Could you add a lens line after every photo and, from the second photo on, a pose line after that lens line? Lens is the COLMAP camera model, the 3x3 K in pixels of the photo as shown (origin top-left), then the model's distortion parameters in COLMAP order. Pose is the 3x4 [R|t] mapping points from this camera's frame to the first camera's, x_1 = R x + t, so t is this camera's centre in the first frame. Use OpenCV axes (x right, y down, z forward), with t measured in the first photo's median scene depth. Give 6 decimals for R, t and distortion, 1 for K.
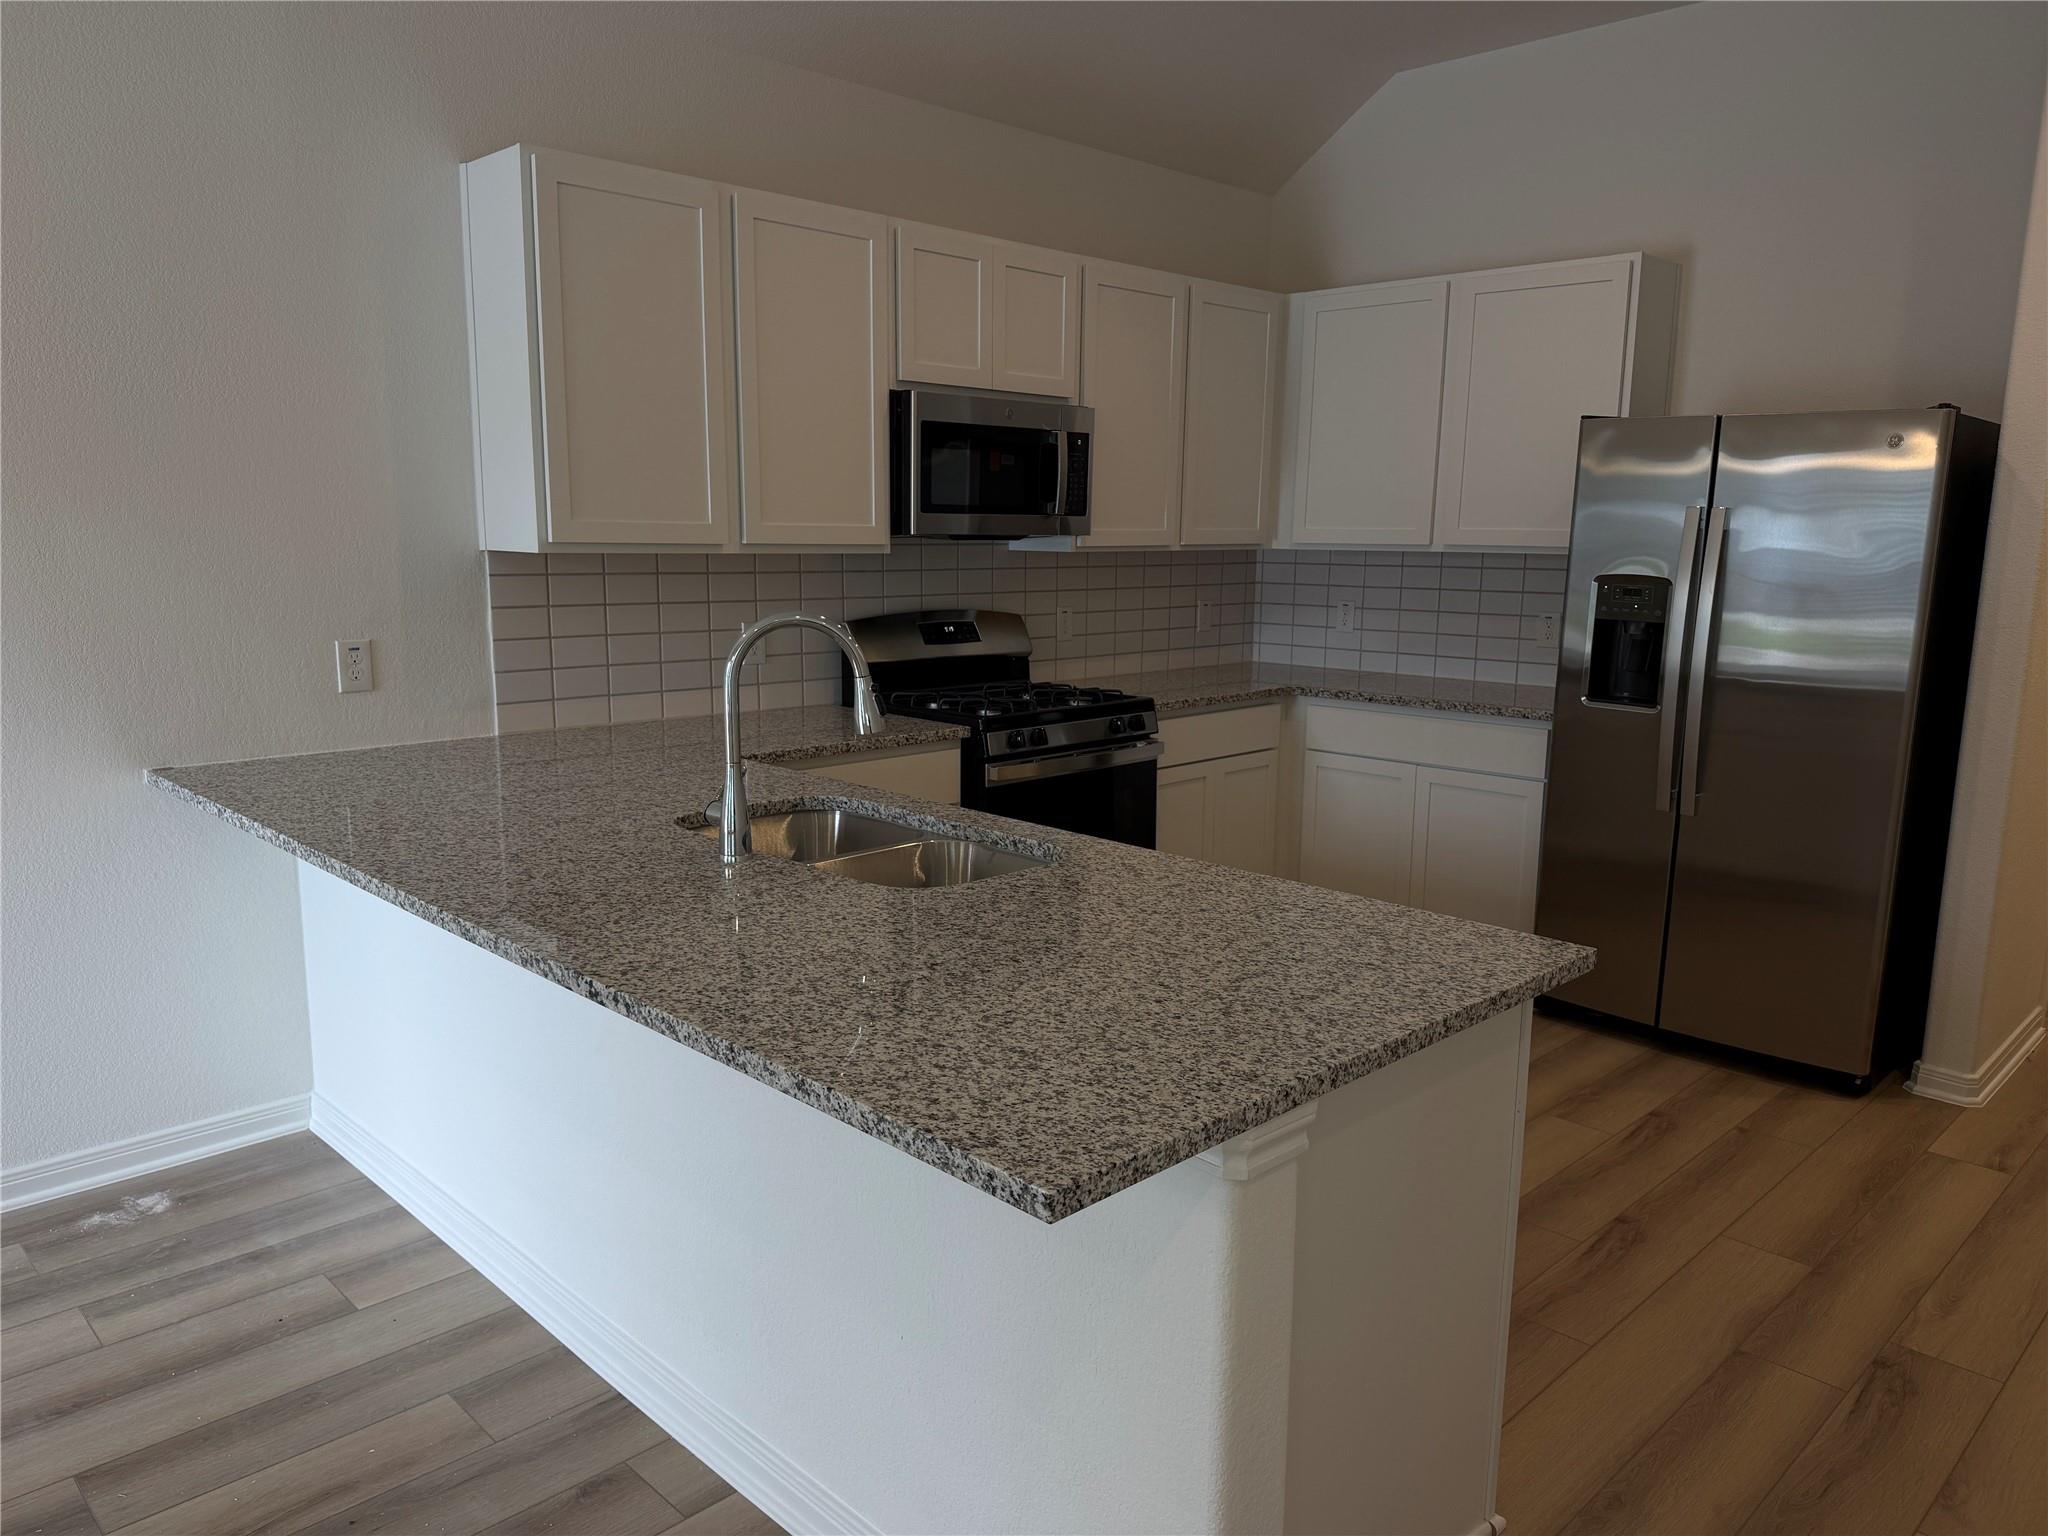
lens RADIAL K [[1450.9, 0, 1052.0], [0, 1450.9, 768.5], [0, 0, 1]] dist [0.086320, -0.116540]
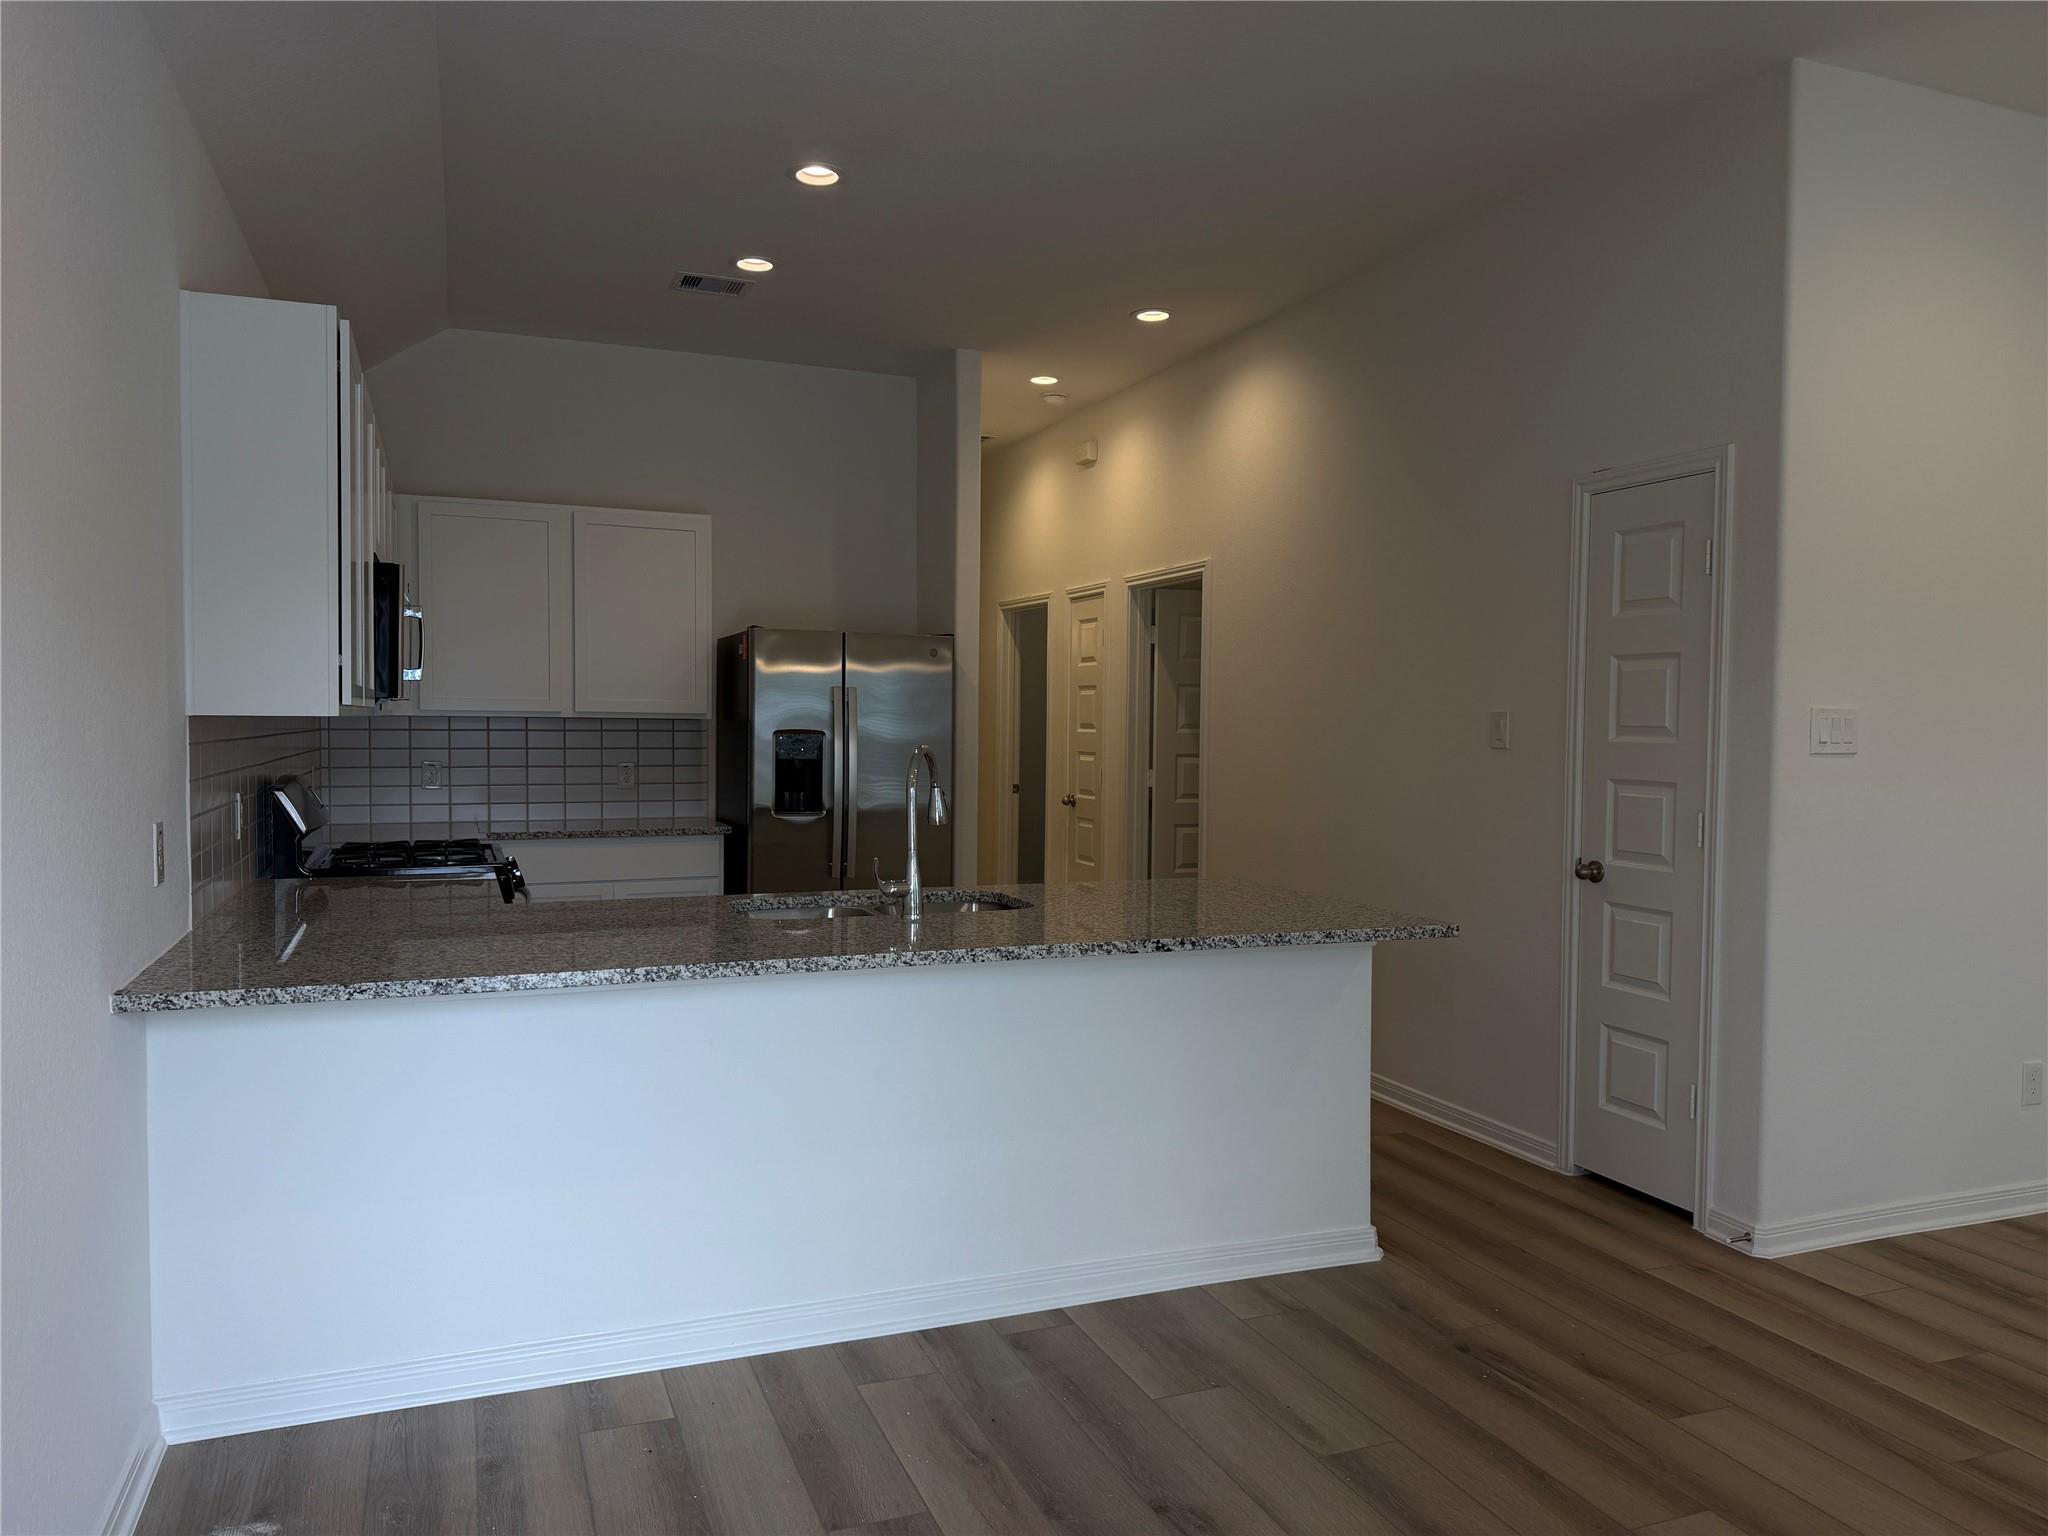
lens RADIAL K [[1450.9, 0, 1052.0], [0, 1450.9, 768.5], [0, 0, 1]] dist [0.086320, -0.116540]
pose [[0.361187, -0.032462, 0.931928, -1.290901], [0.148804, 0.988594, -0.023236, -0.024416], [-0.920544, 0.147067, 0.361897, 0.296275]]
